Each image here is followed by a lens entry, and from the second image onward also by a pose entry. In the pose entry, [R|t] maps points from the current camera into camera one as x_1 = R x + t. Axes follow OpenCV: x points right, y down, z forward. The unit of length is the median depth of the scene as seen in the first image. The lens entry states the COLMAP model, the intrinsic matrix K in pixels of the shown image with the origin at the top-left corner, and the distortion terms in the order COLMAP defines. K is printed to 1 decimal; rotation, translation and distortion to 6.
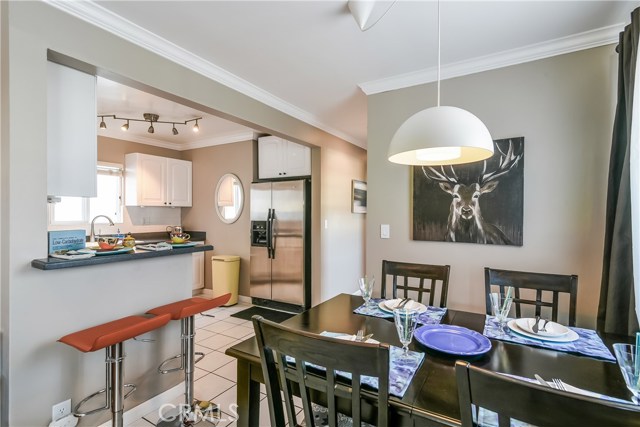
lens RADIAL K [[325.4, 0, 318.3], [0, 325.4, 215.5], [0, 0, 1]] dist [-0.003771, -0.000310]
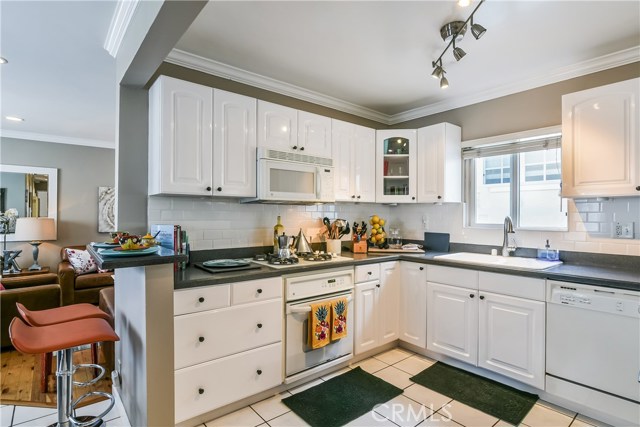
lens RADIAL K [[325.5, 0, 318.6], [0, 325.5, 211.3], [0, 0, 1]] dist [0.000516, -0.002665]
pose [[-0.319252, -0.013263, -0.947577, 0.061729], [-0.018182, 0.999804, -0.007868, 0.002927], [0.947496, 0.014717, -0.319430, 0.971505]]
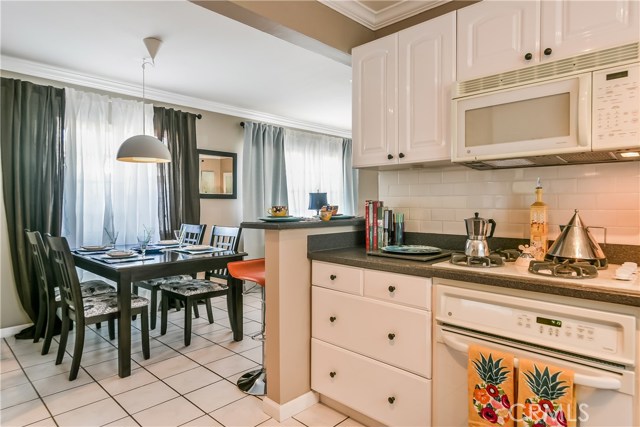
lens RADIAL K [[389.4, 0, 321.1], [0, 389.4, 203.0], [0, 0, 1]] dist [0.004353, 0.000617]
pose [[-0.976790, 0.000860, 0.214200, -0.454945], [0.003873, 0.999899, 0.013646, 0.022622], [-0.214166, 0.014159, -0.976695, 1.191509]]
